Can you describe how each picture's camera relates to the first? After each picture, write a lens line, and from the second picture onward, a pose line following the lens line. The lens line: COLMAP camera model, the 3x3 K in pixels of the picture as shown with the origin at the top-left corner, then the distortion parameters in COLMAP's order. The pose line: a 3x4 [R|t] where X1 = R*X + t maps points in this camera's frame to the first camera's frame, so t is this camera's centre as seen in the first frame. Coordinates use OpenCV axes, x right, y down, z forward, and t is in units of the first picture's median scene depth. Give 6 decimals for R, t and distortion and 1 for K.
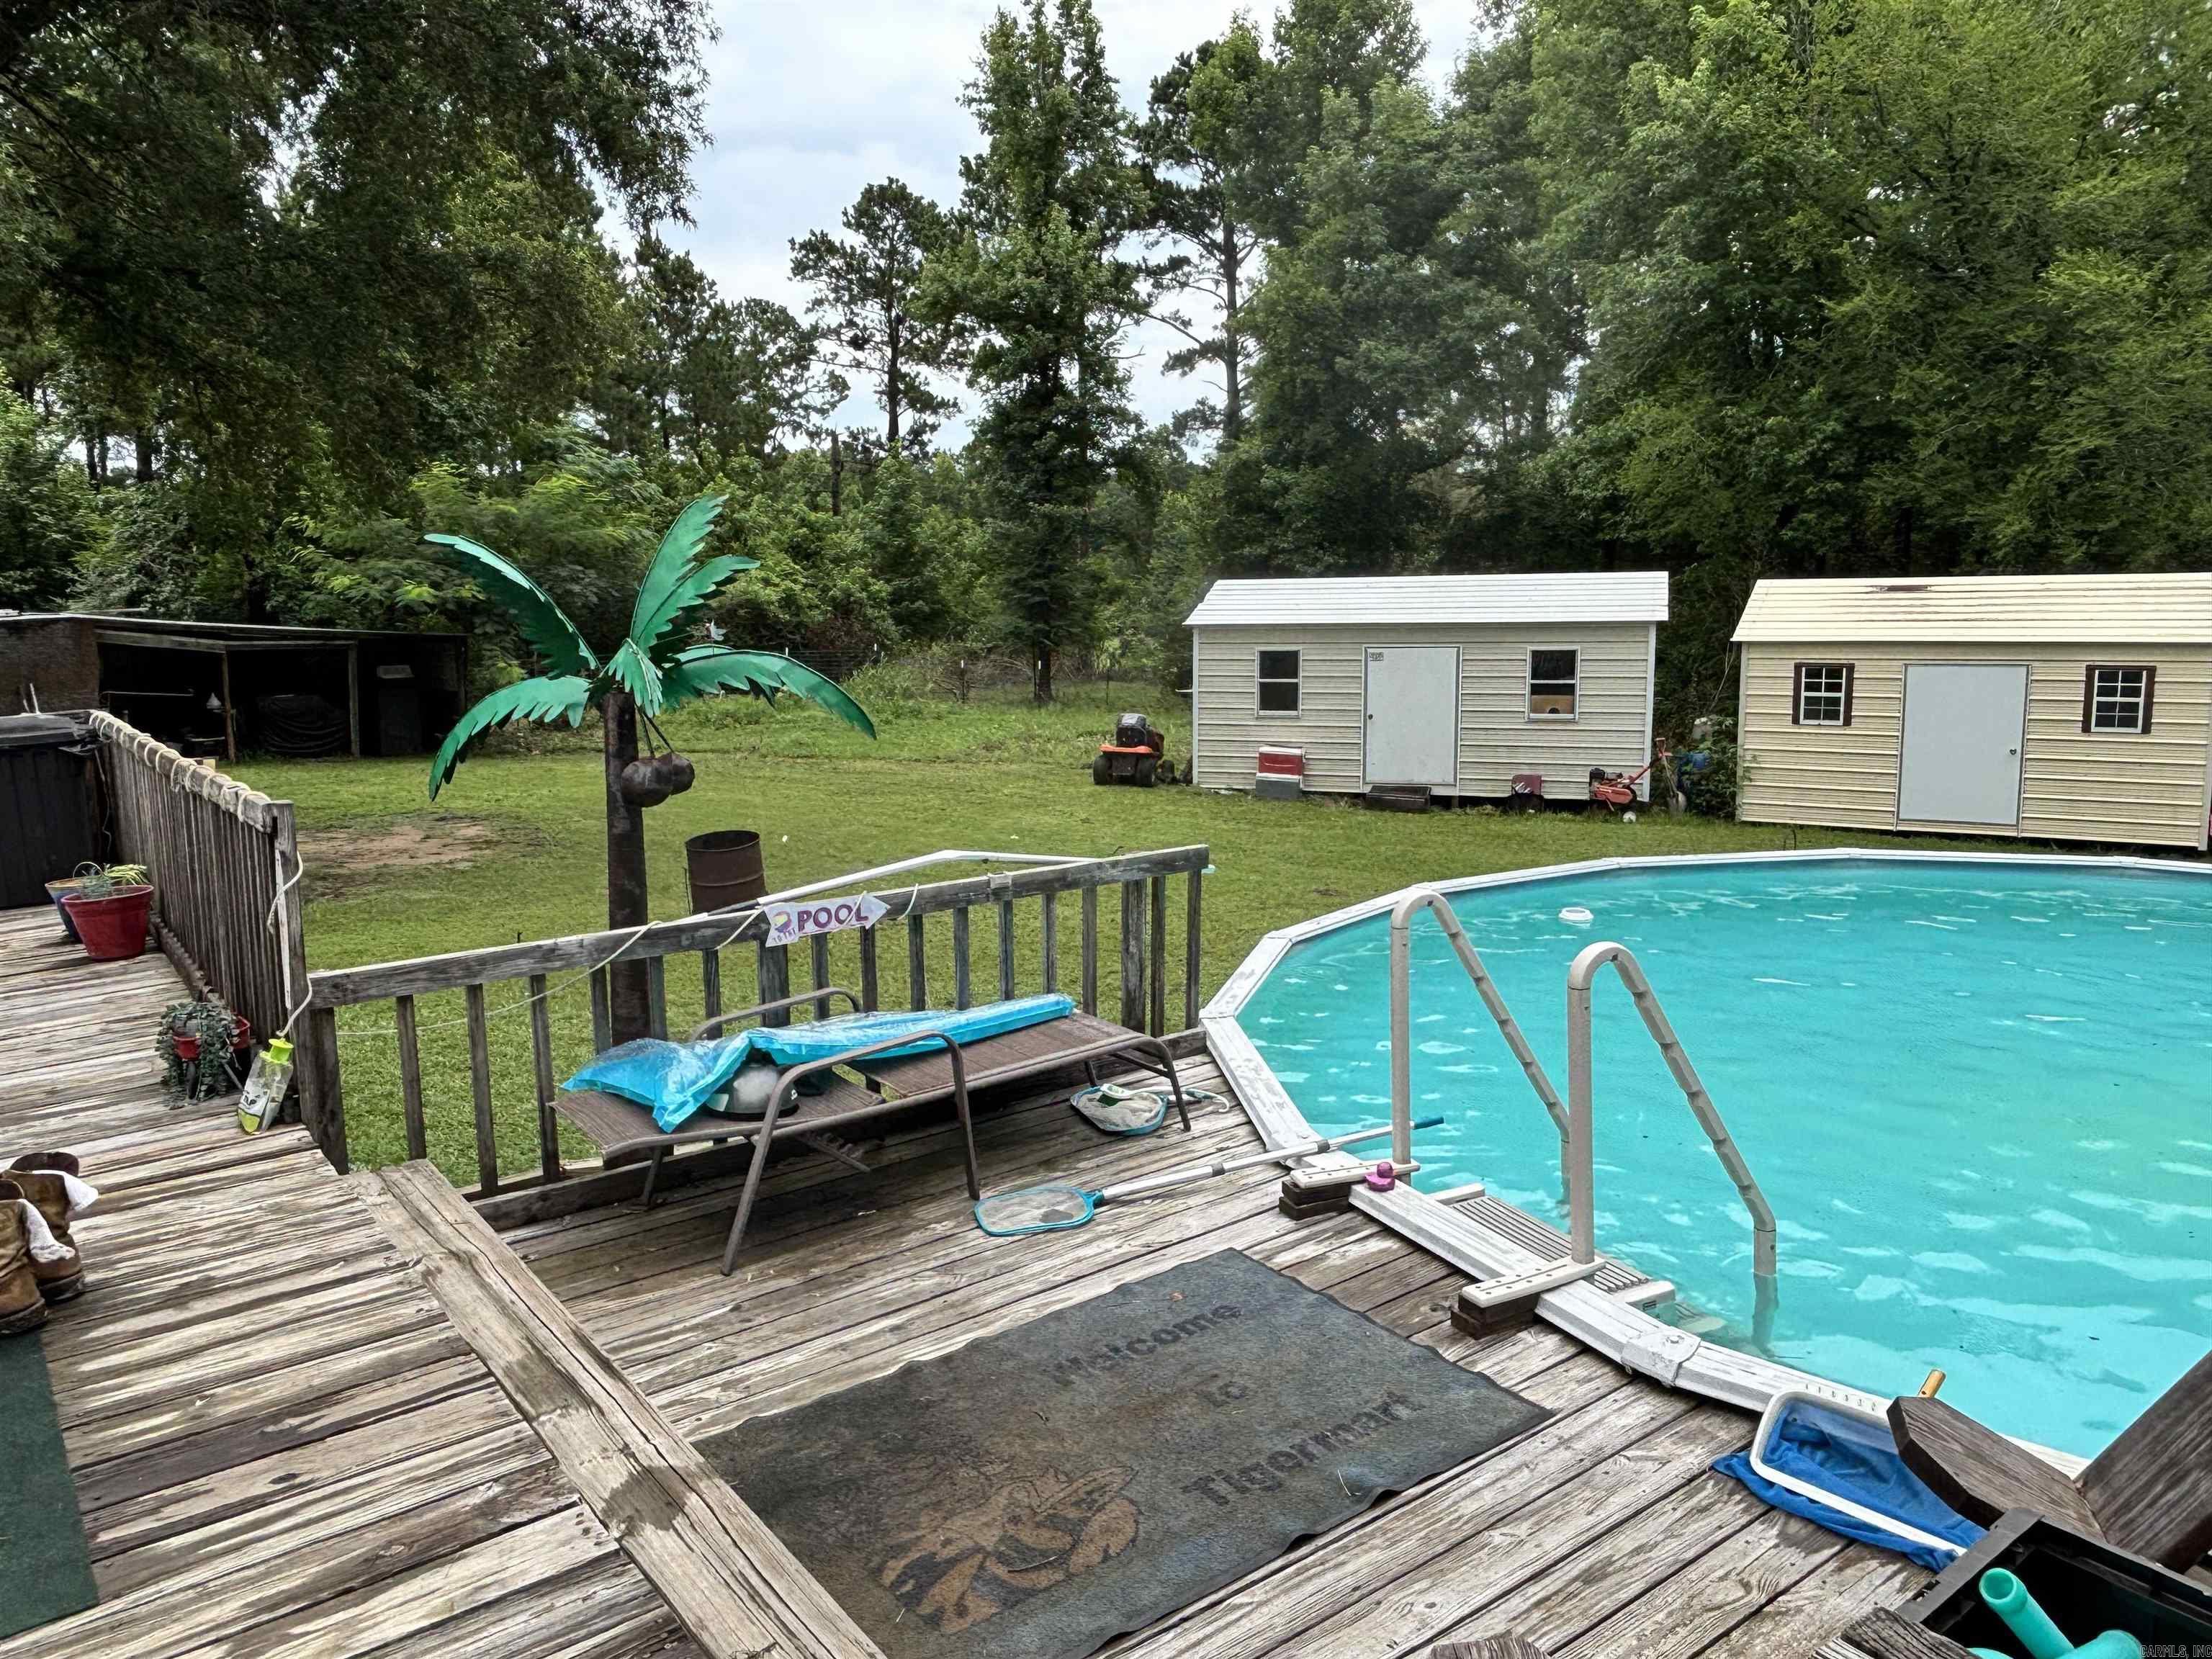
lens RADIAL K [[1574.0, 0, 1107.7], [0, 1574.0, 831.2], [0, 0, 1]] dist [0.033198, -0.070596]
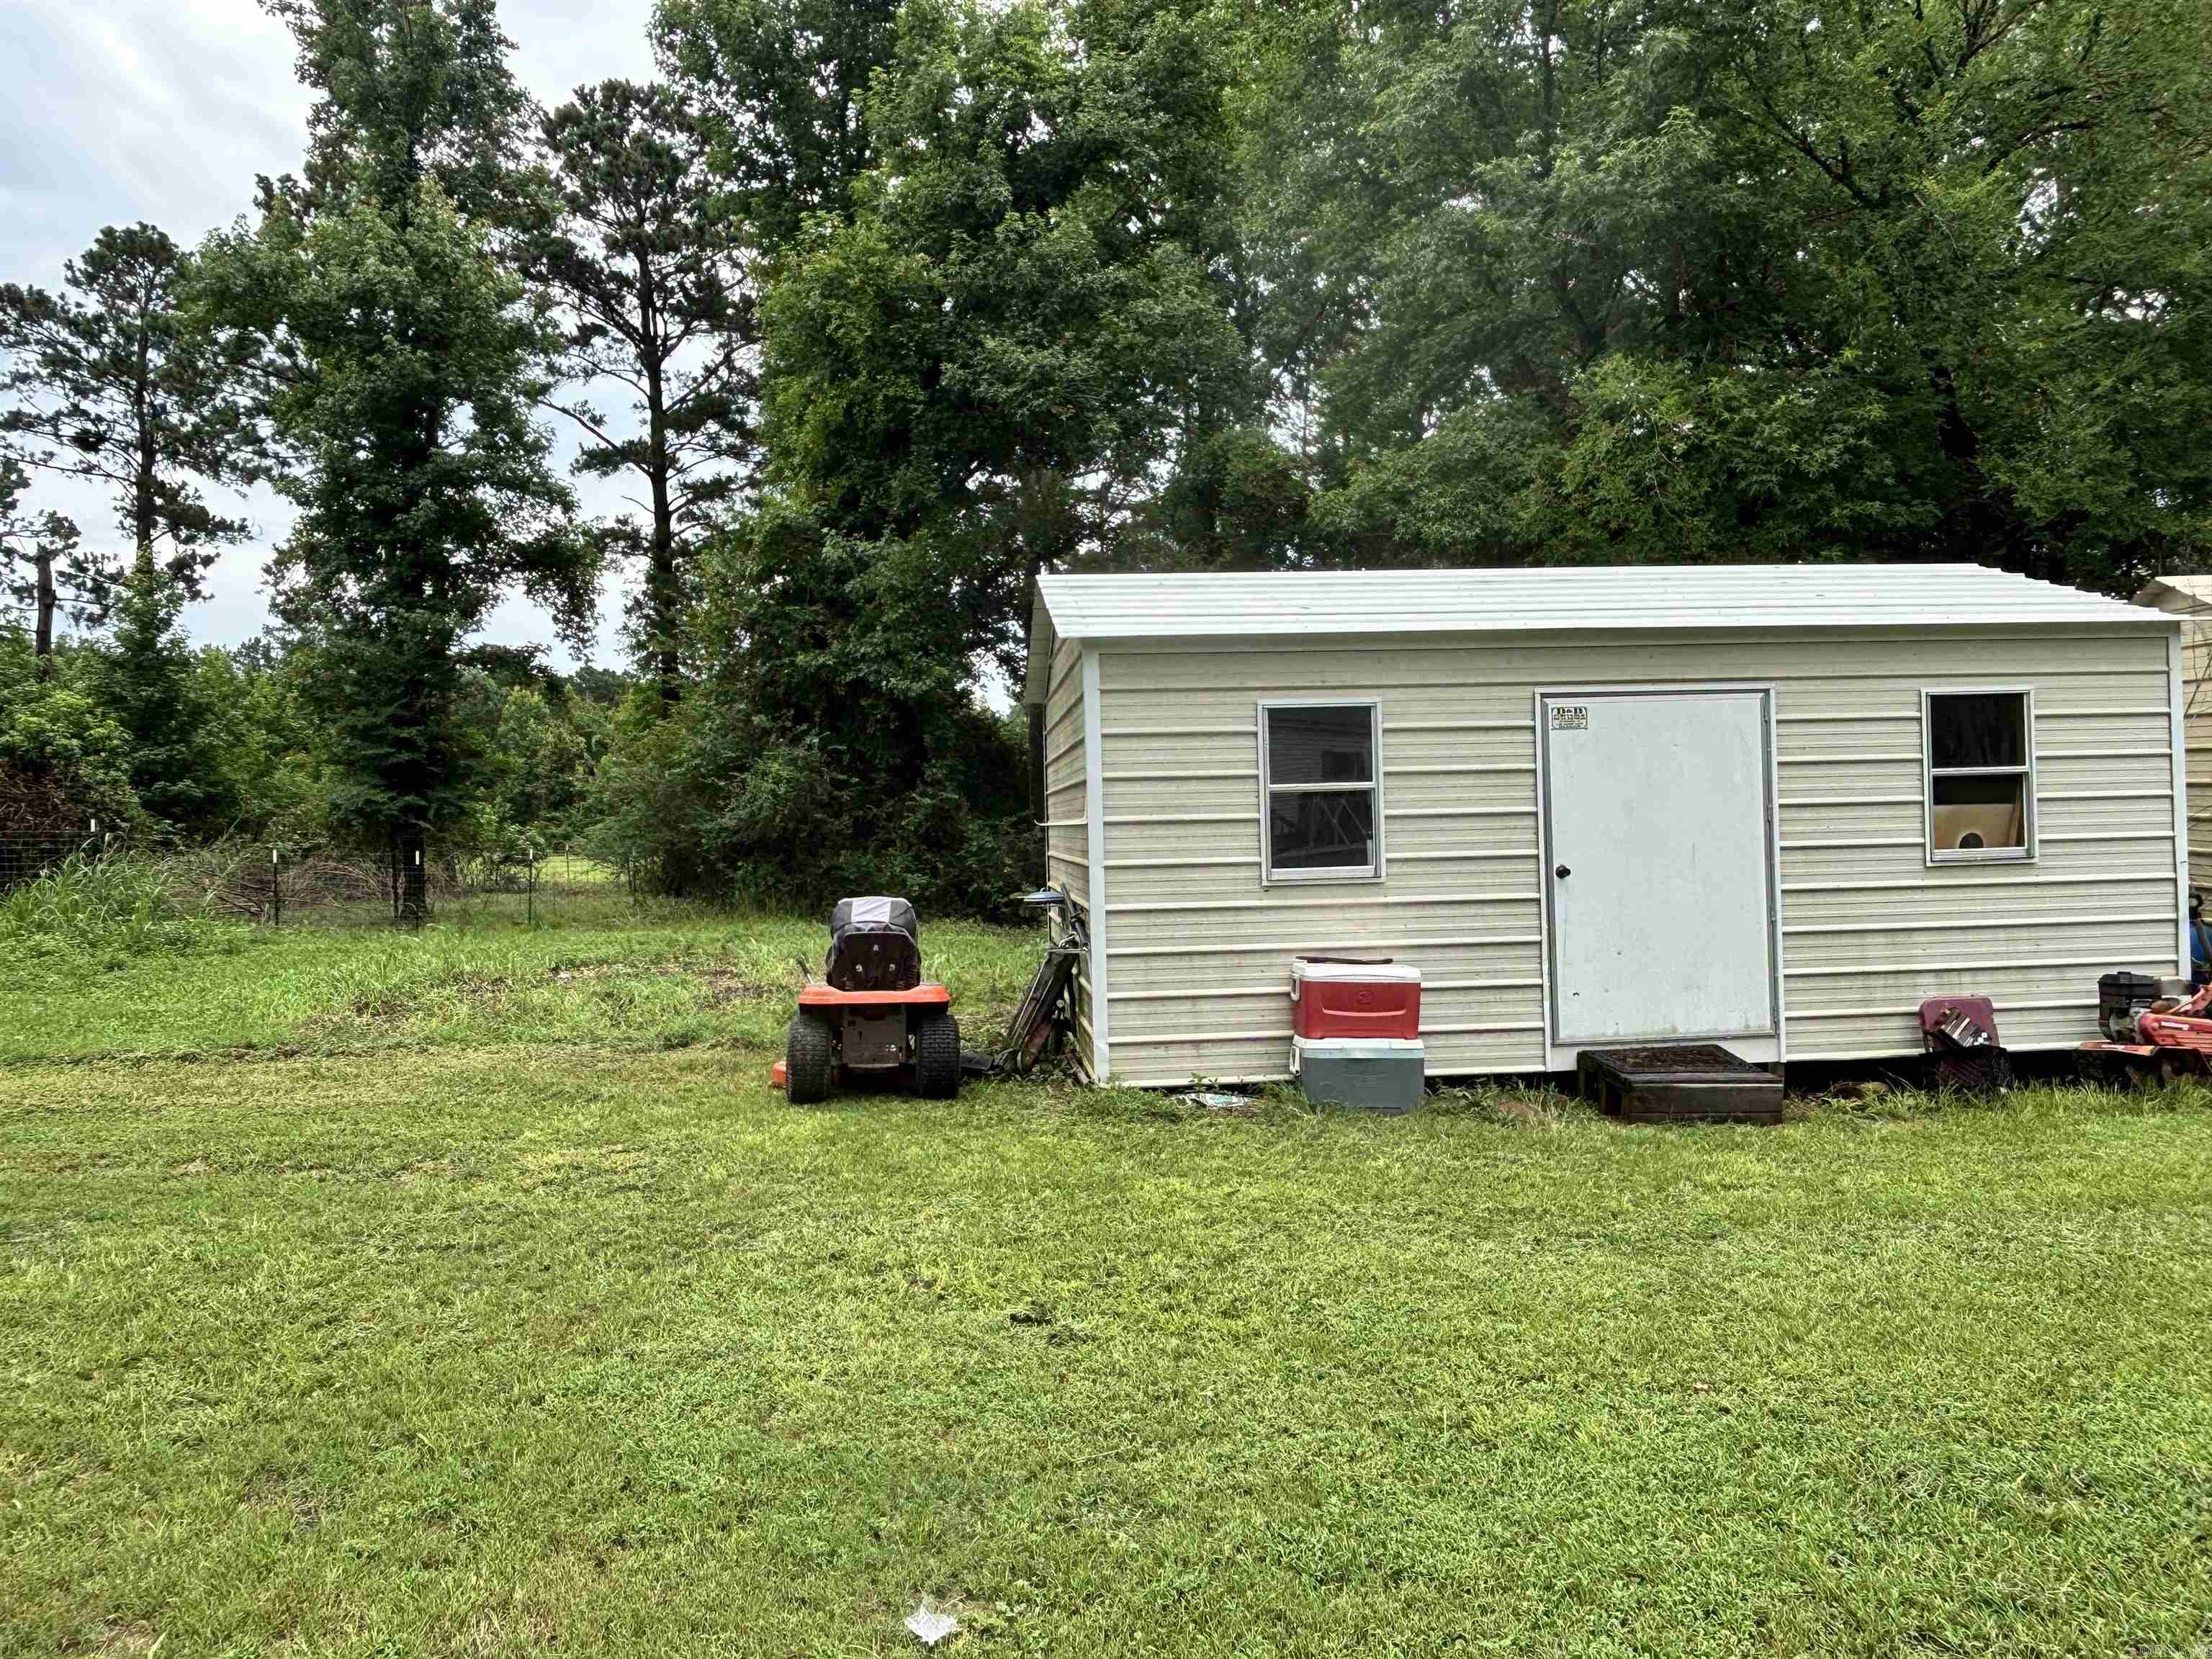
lens RADIAL K [[1498.0, 0, 1104.4], [0, 1498.0, 821.7], [0, 0, 1]] dist [0.003592, -0.014755]
pose [[0.906631, -0.014490, 0.421675, -0.035915], [0.076837, 0.988368, -0.131241, -0.018066], [-0.414869, 0.151387, 0.897199, 0.285234]]
